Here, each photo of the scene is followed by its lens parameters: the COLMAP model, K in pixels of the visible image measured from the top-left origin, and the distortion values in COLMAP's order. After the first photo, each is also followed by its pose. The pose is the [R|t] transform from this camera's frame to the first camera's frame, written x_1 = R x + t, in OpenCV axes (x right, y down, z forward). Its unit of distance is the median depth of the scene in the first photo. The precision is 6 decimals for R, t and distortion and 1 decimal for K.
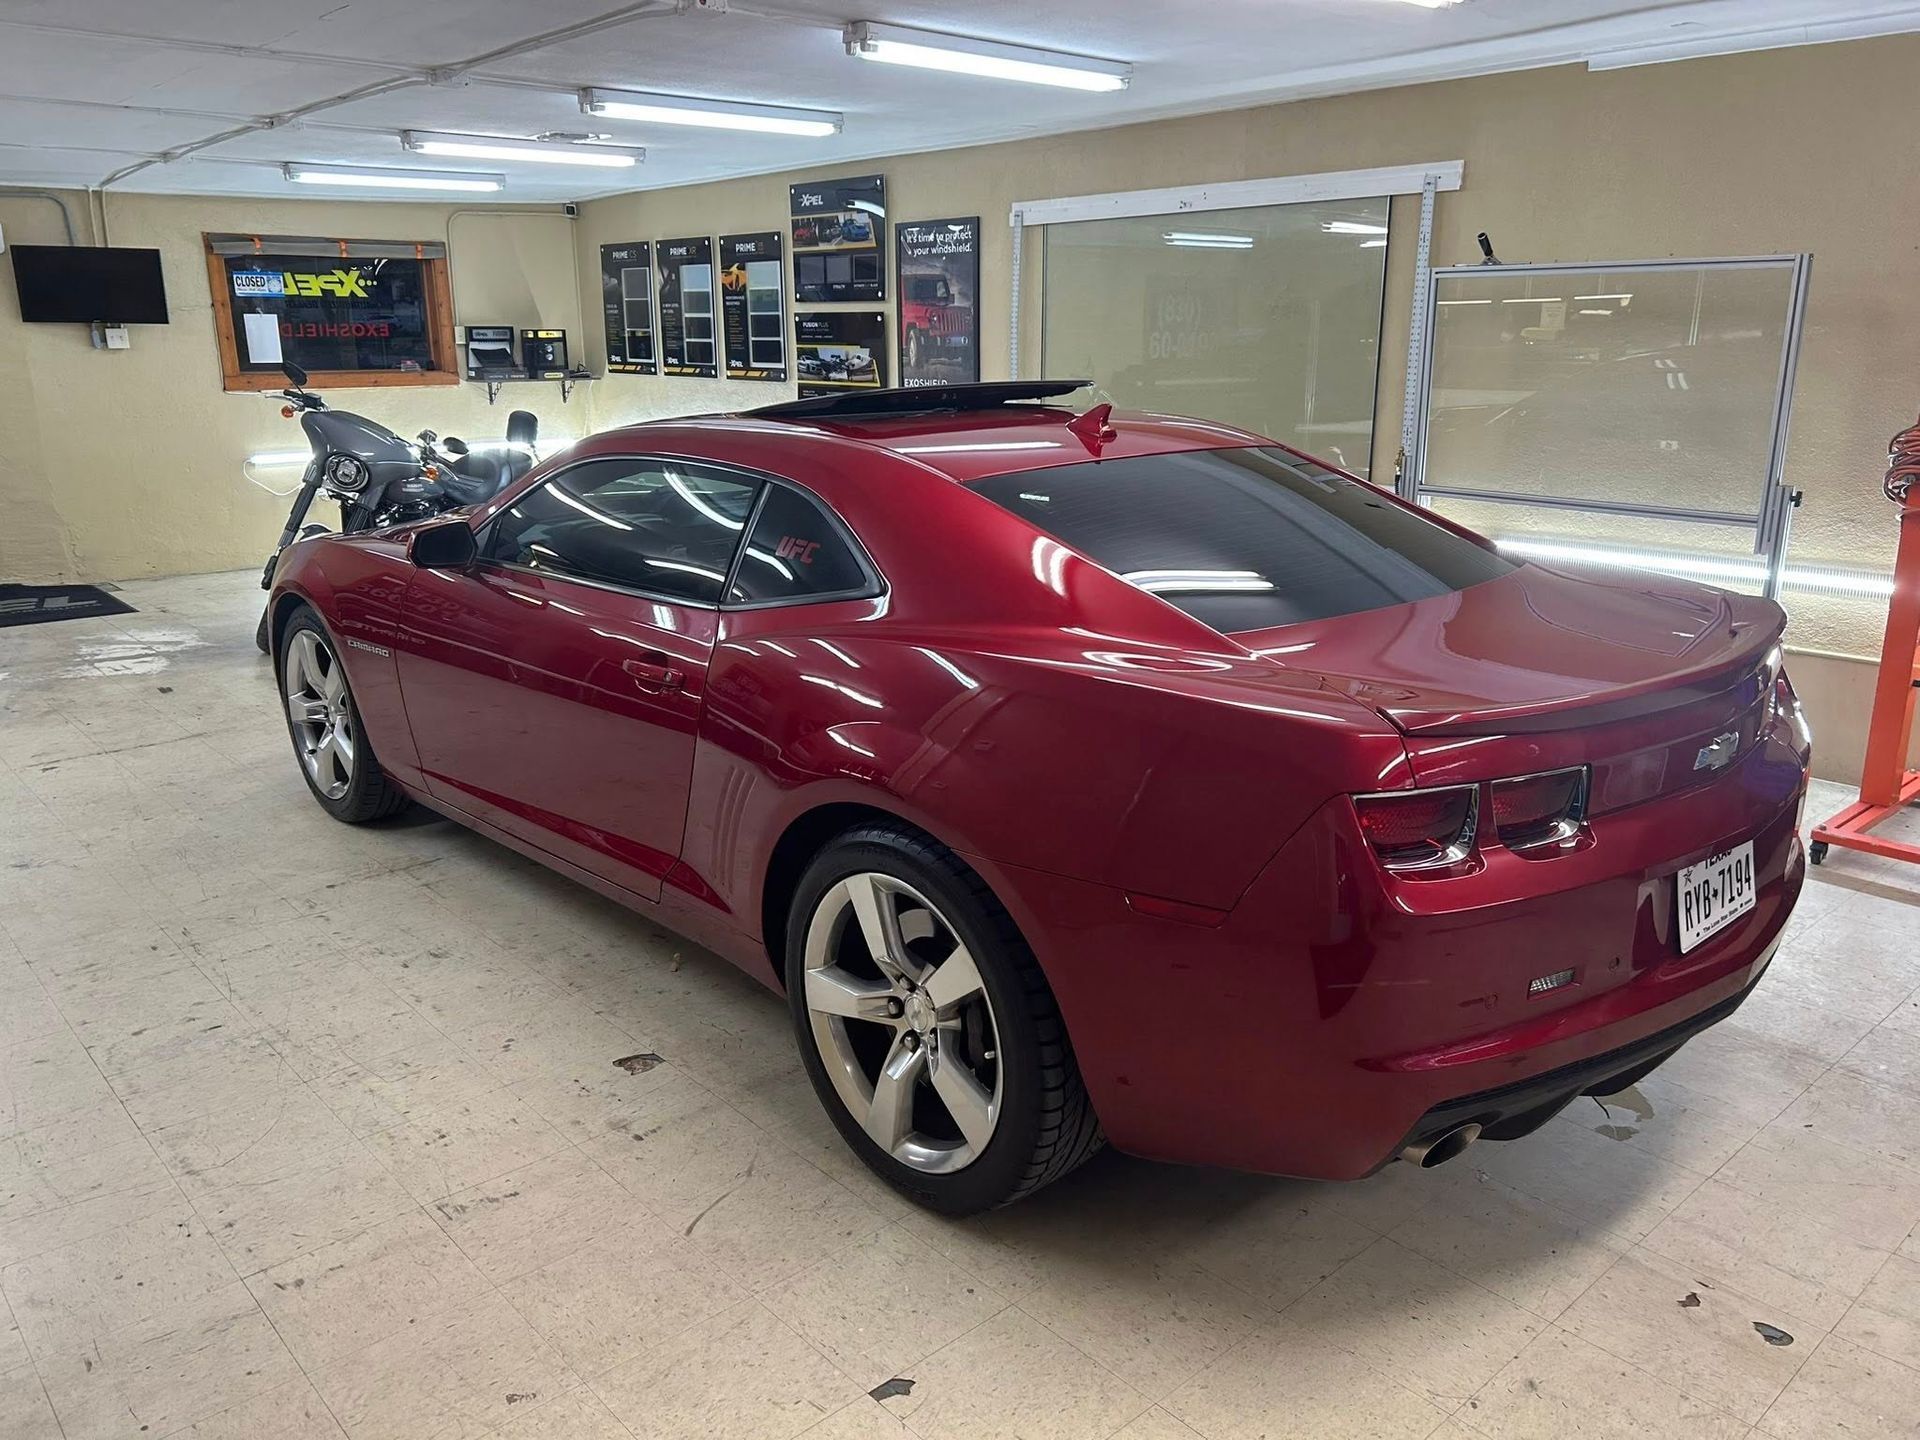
lens RADIAL K [[1461.9, 0, 960.0], [0, 1461.9, 720.0], [0, 0, 1]] dist [0.068114, -0.095460]
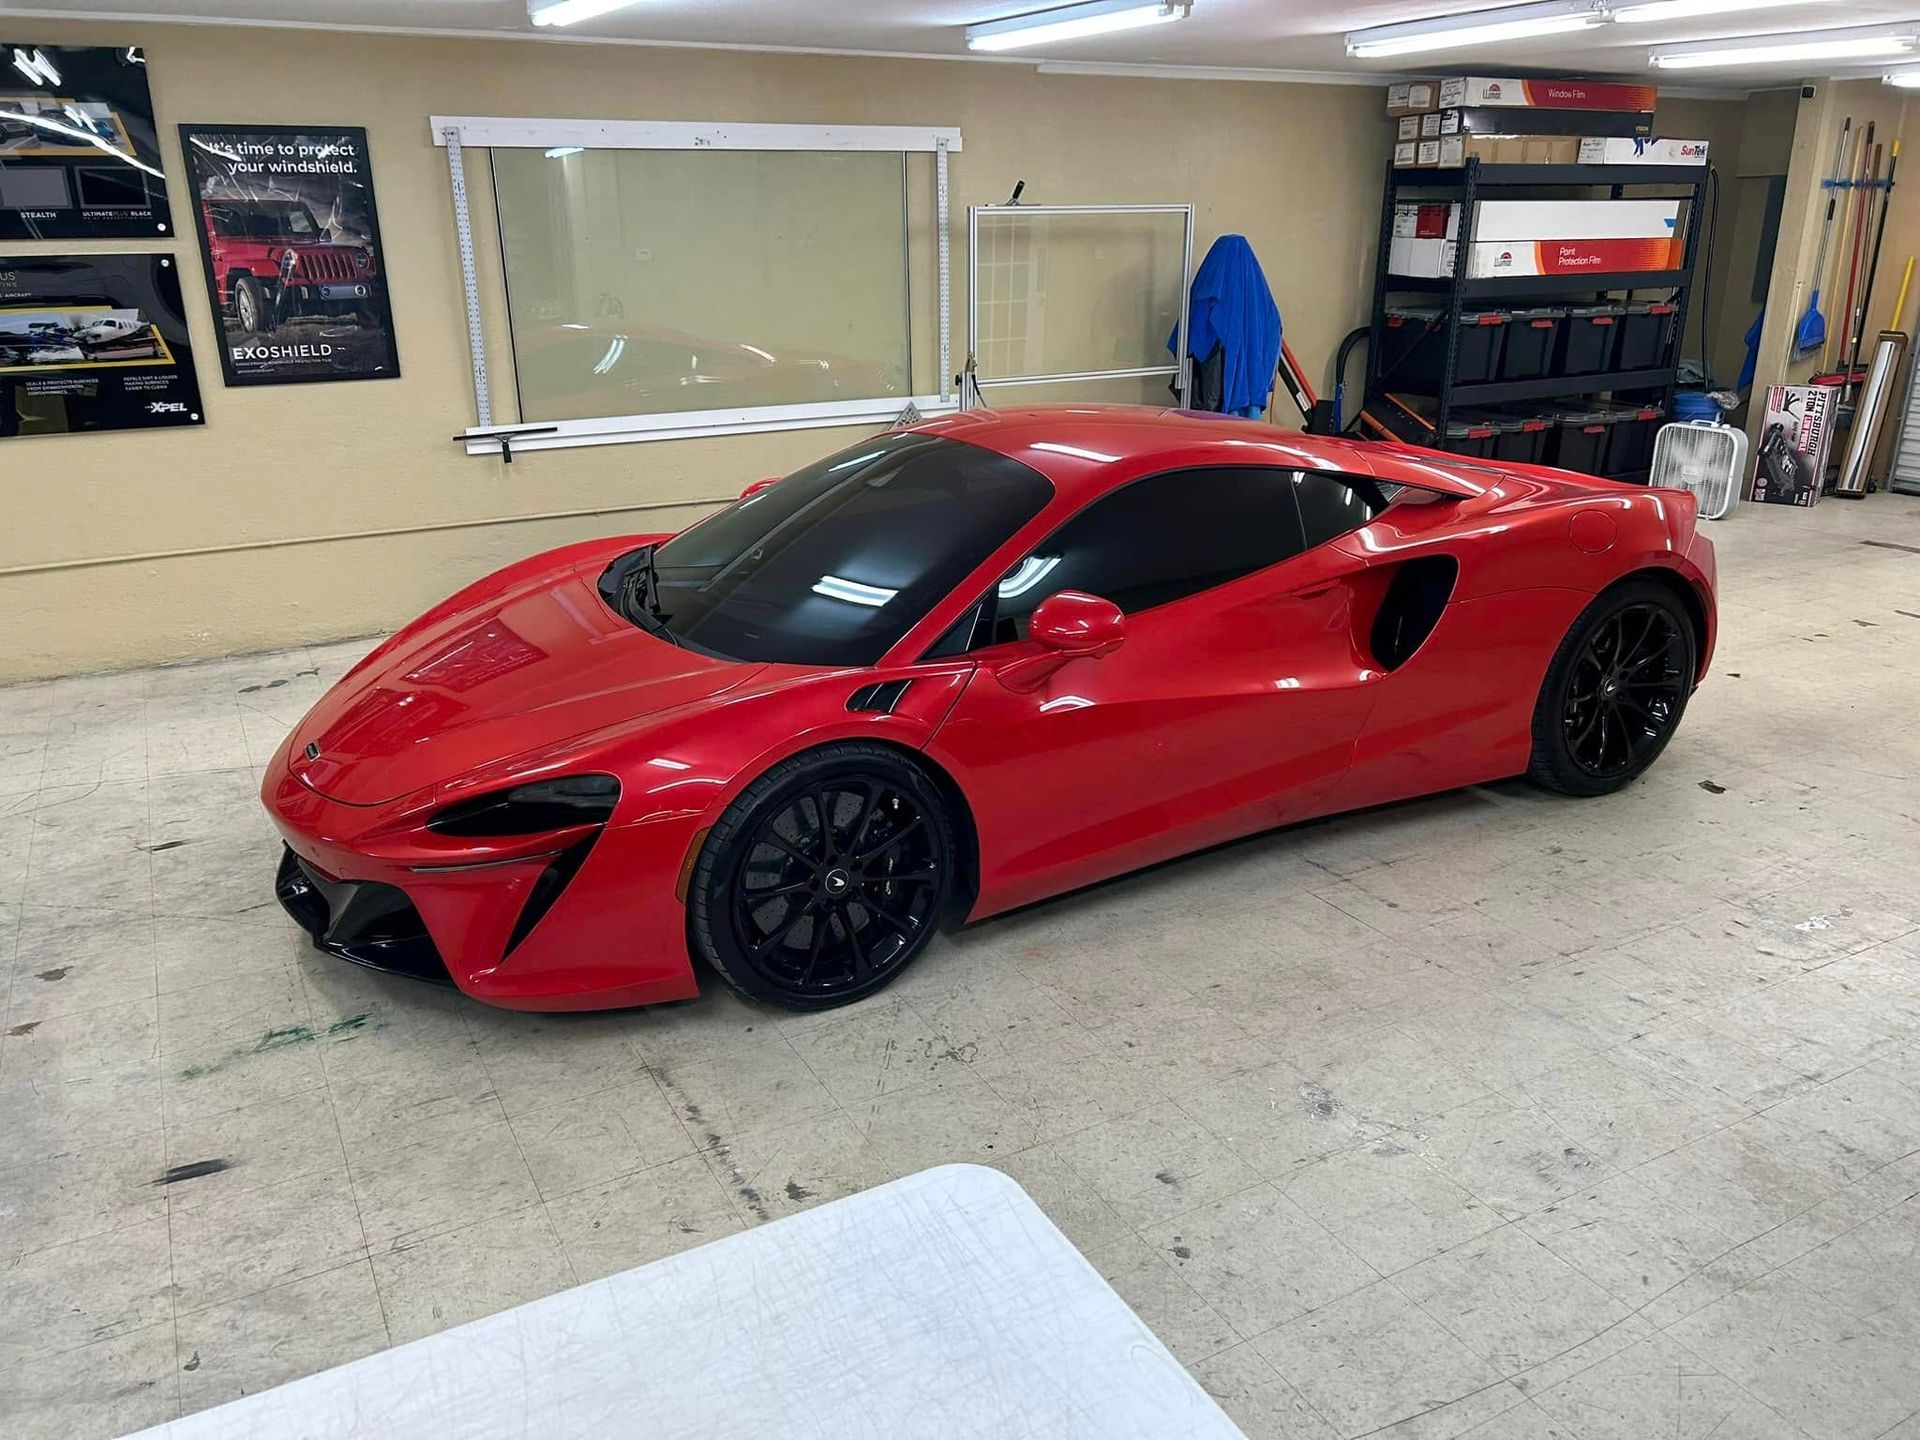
lens RADIAL K [[1340.3, 0, 926.7], [0, 1340.3, 722.8], [0, 0, 1]] dist [0.054163, -0.060983]
pose [[0.232652, -0.315550, 0.919946, -0.607026], [0.274148, 0.928822, 0.249263, -0.131685], [-0.933122, 0.194210, 0.302600, 0.507842]]
